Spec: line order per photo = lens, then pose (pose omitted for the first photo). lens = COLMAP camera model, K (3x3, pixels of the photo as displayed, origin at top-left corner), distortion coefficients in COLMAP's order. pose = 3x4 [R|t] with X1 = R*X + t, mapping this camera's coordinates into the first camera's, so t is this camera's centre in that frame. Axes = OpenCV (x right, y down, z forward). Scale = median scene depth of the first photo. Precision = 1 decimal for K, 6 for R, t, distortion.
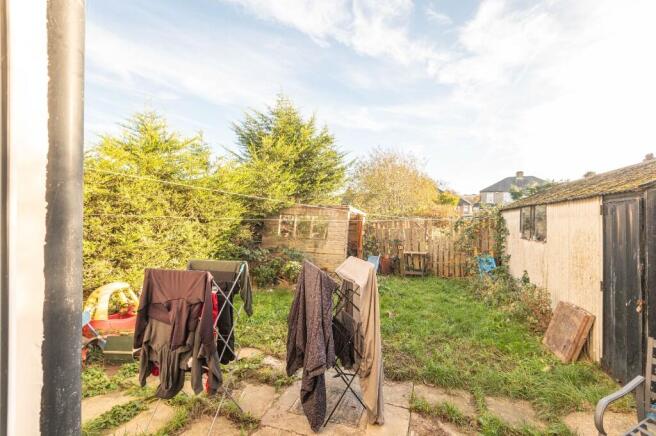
lens RADIAL K [[297.0, 0, 328.1], [0, 297.0, 216.6], [0, 0, 1]] dist [-0.000789, -0.002829]
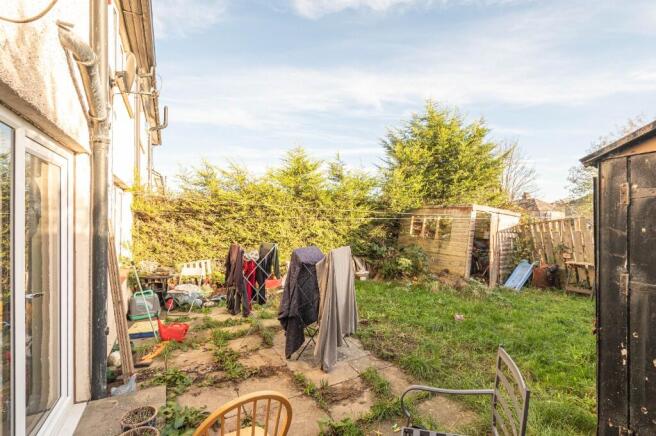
lens RADIAL K [[297.0, 0, 328.3], [0, 297.0, 220.1], [0, 0, 1]] dist [-0.000789, -0.002829]
pose [[0.715638, -0.009774, -0.698403, 0.379516], [0.005838, 0.999951, -0.008012, 0.015911], [0.698447, 0.001656, 0.715660, 0.023507]]
